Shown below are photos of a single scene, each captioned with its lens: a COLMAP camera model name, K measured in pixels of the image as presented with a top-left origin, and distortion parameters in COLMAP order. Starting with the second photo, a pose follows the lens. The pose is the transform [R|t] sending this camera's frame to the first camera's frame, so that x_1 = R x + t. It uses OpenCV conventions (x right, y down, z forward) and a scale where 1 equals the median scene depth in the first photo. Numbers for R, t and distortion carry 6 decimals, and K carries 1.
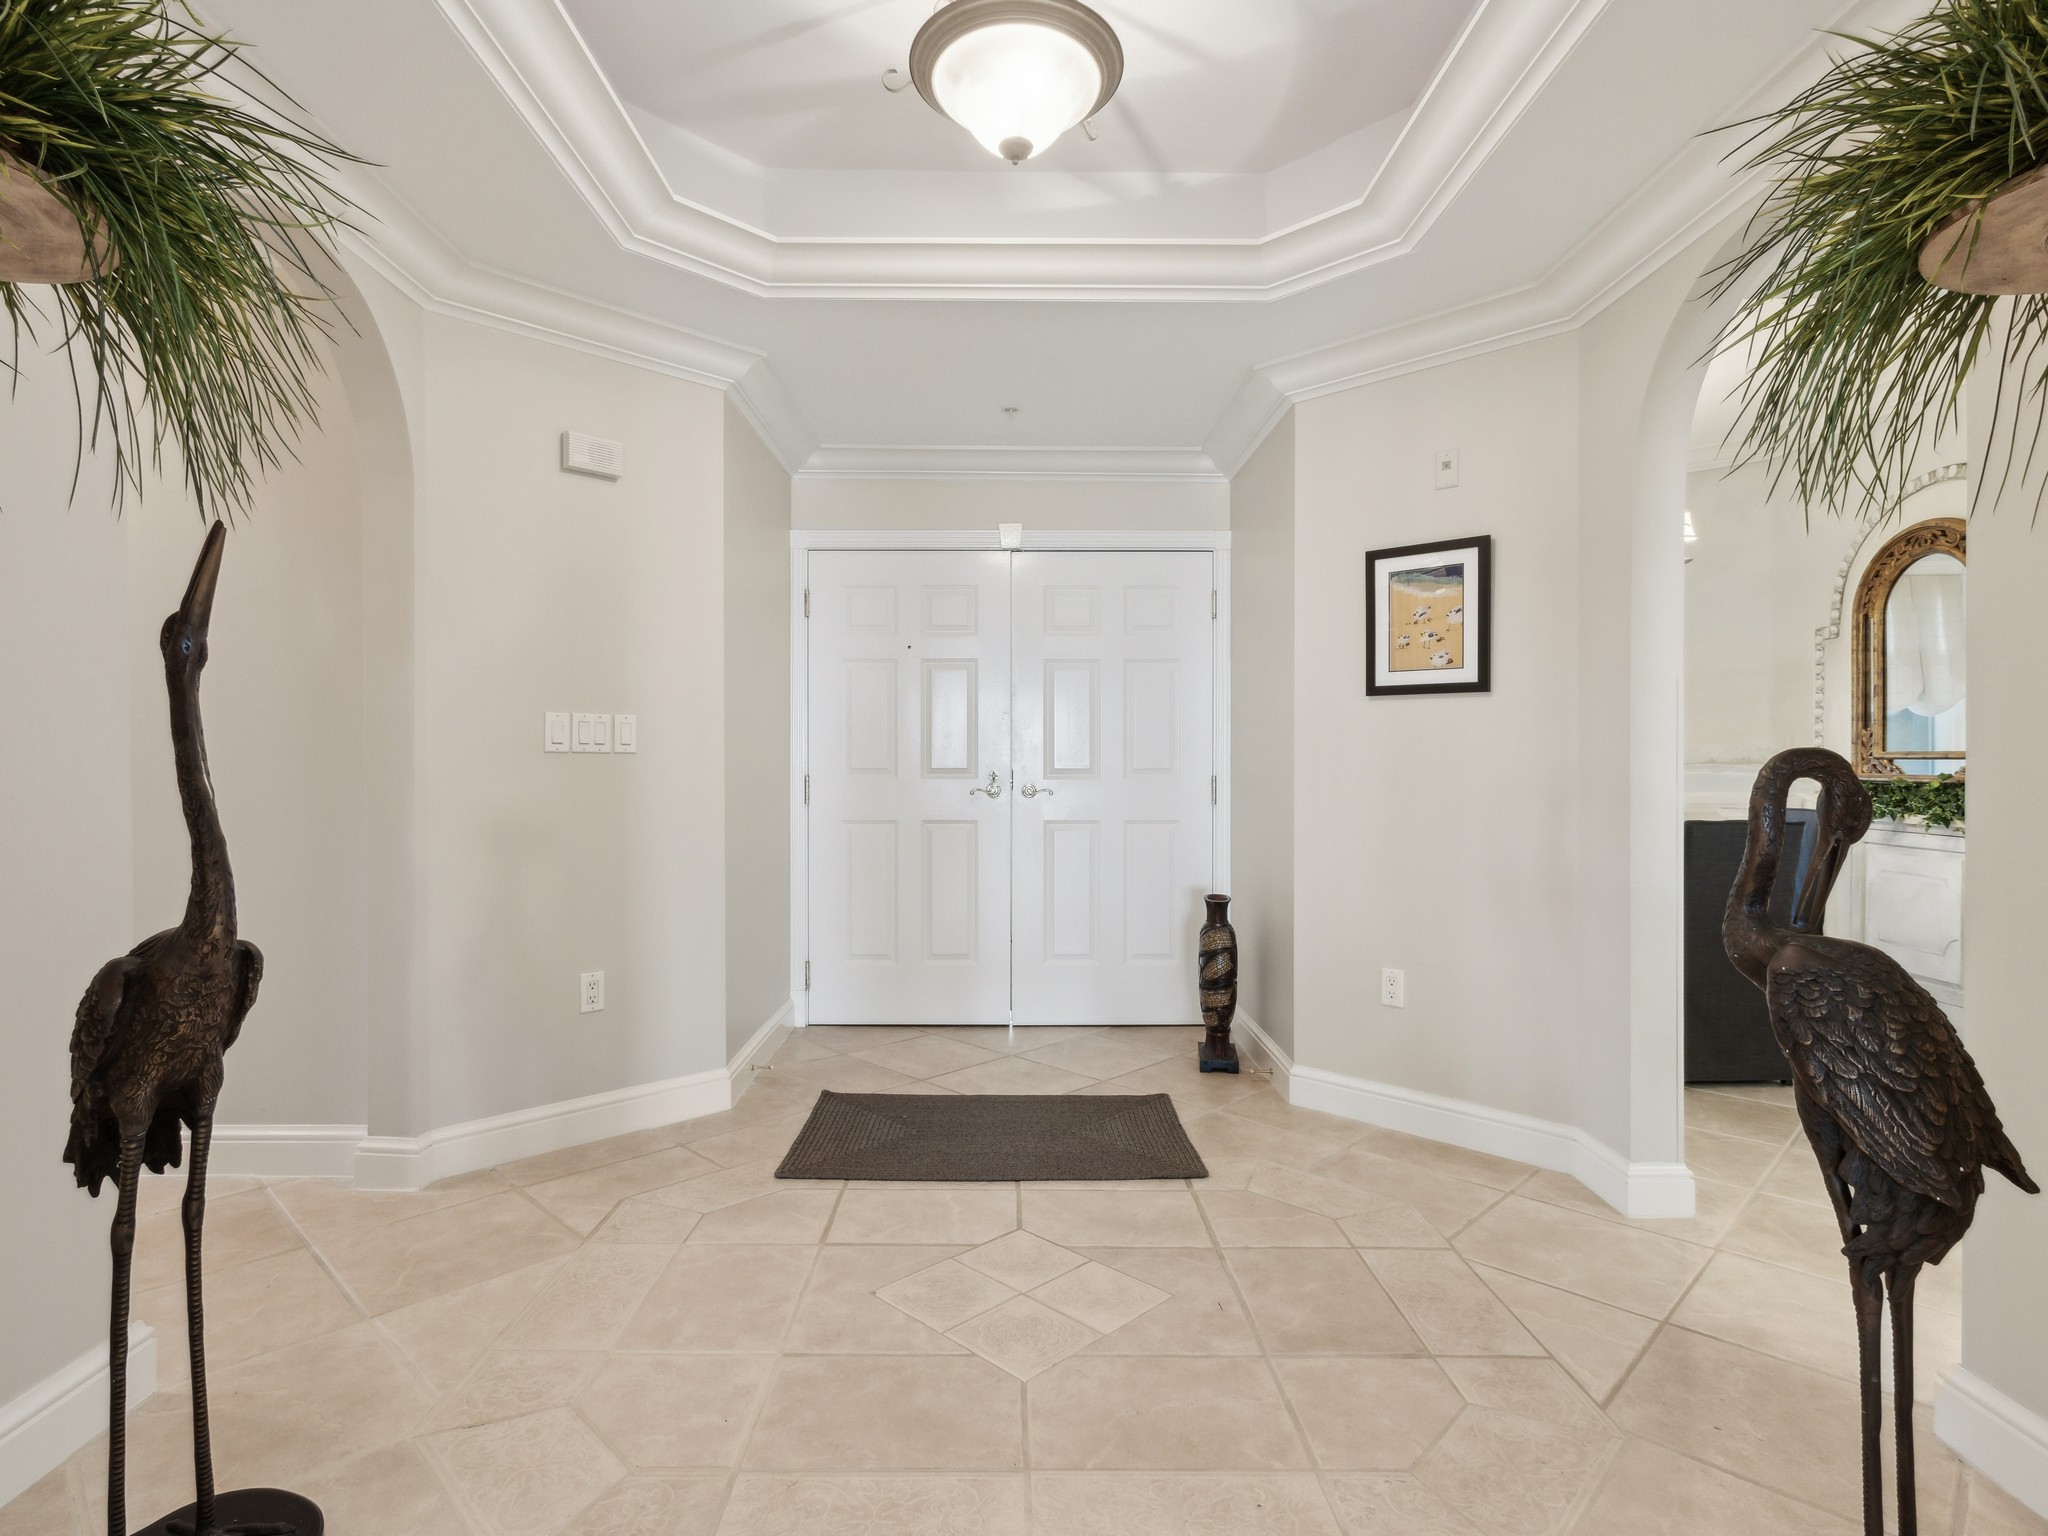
lens RADIAL K [[1077.0, 0, 1027.6], [0, 1077.0, 761.8], [0, 0, 1]] dist [0.008254, -0.001169]
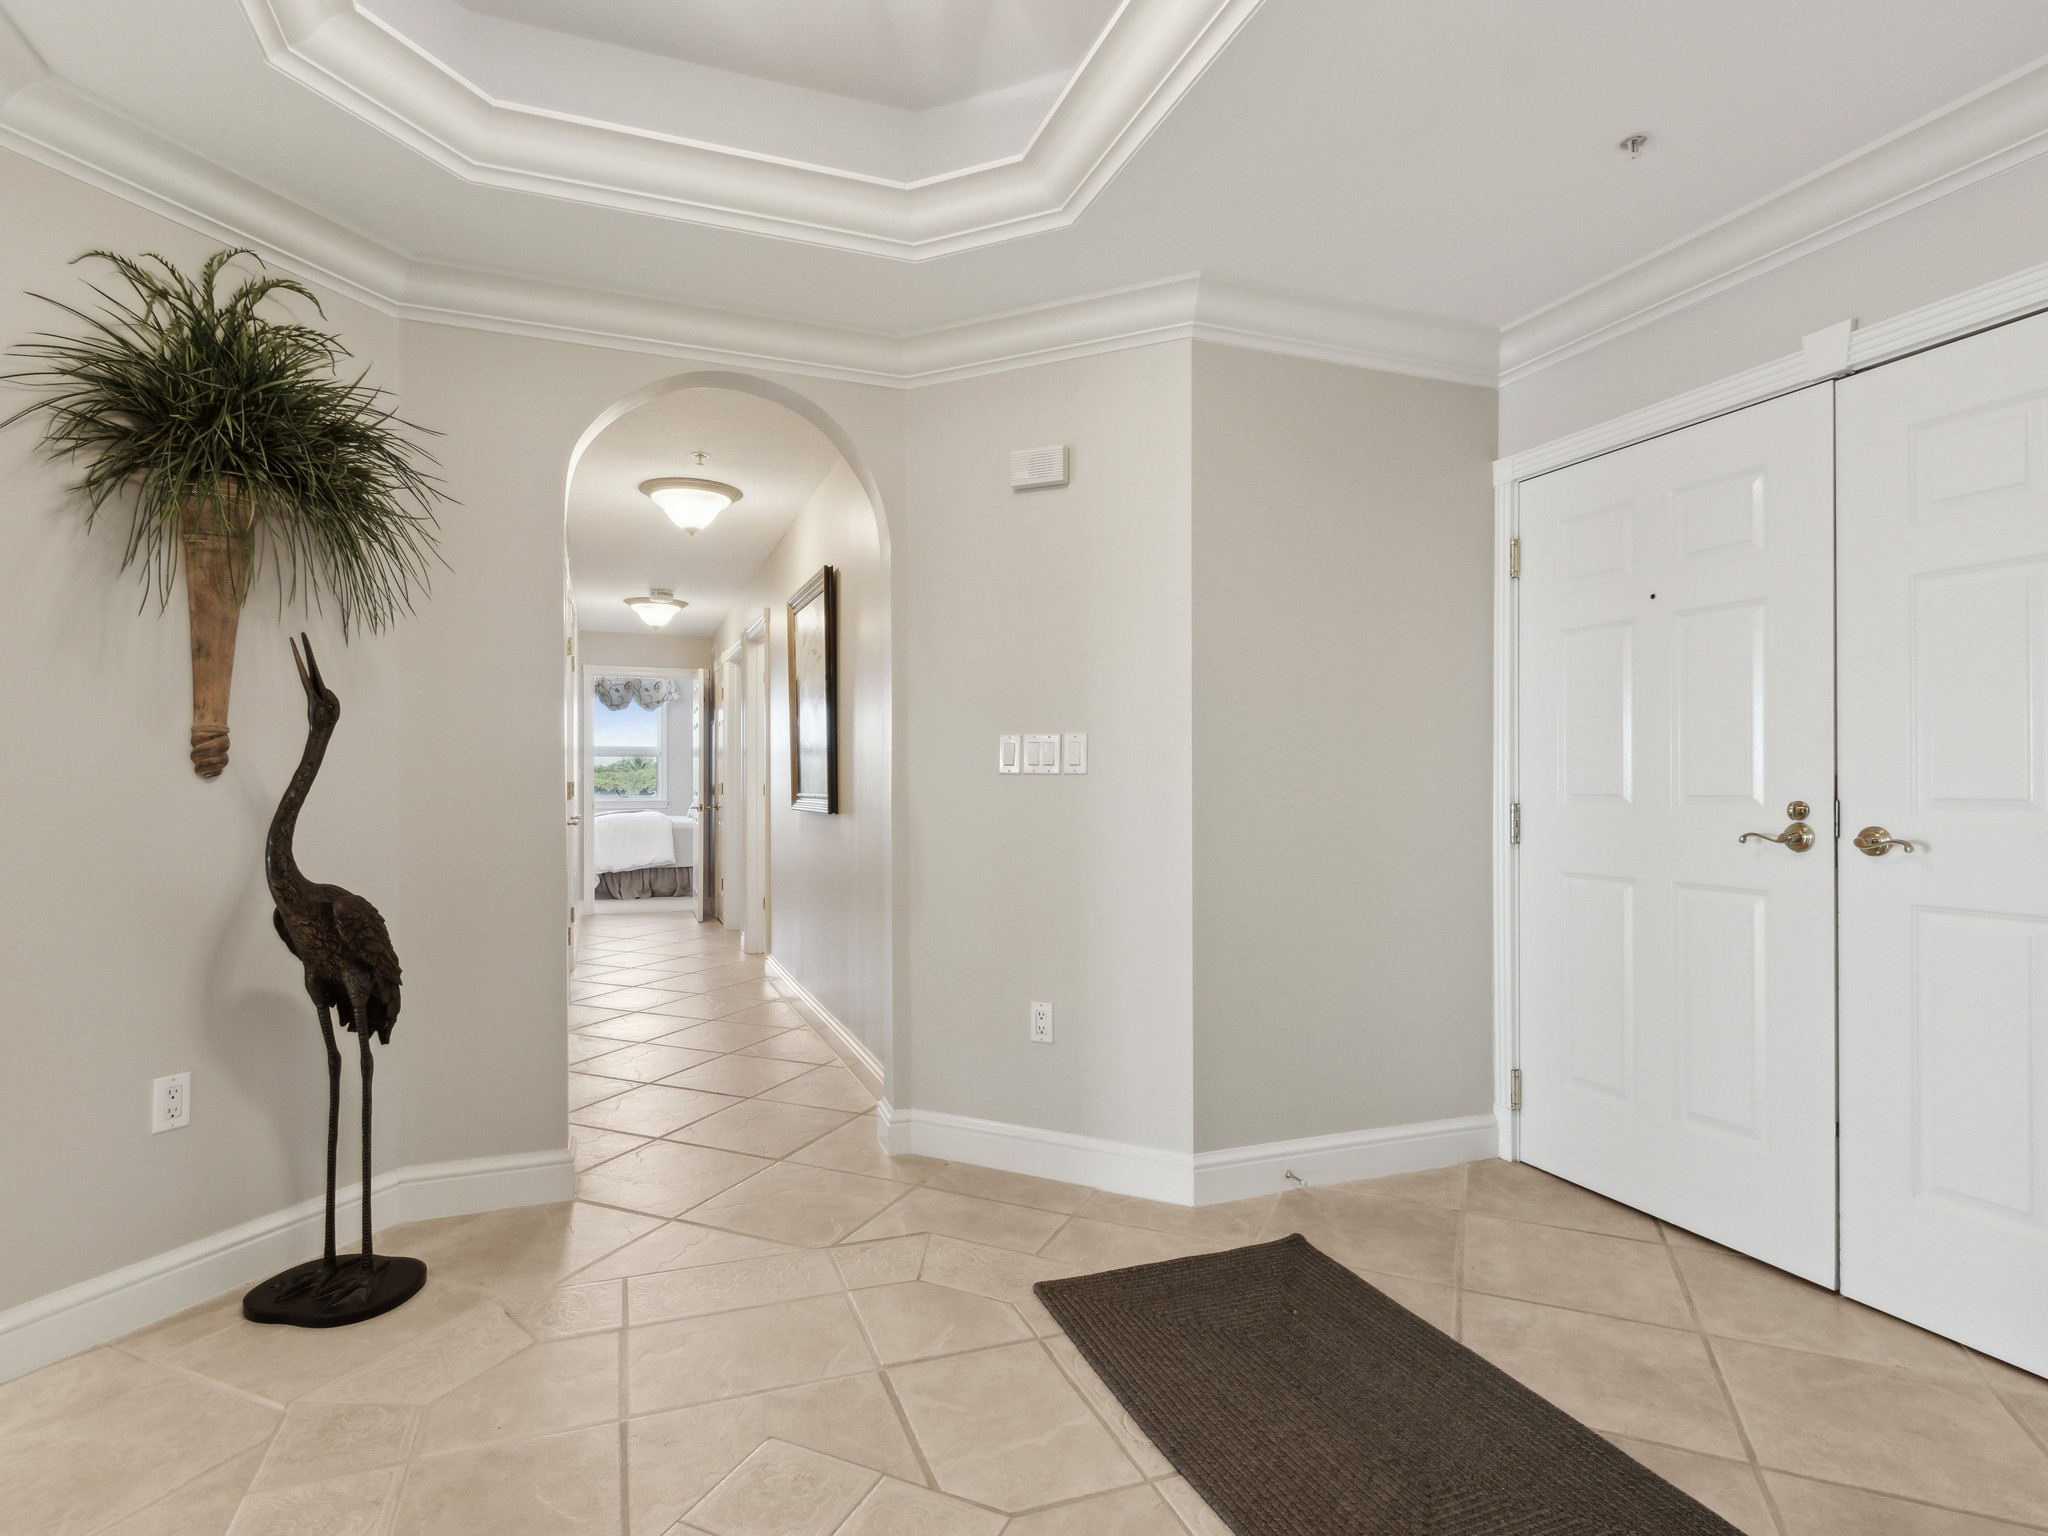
lens RADIAL K [[1077.0, 0, 1025.1], [0, 1077.0, 776.9], [0, 0, 1]] dist [0.008254, -0.001169]
pose [[0.328261, -0.006572, -0.944564, 0.475396], [0.001039, 0.999978, -0.006597, -0.000006], [0.944586, 0.001184, 0.328261, 0.629594]]
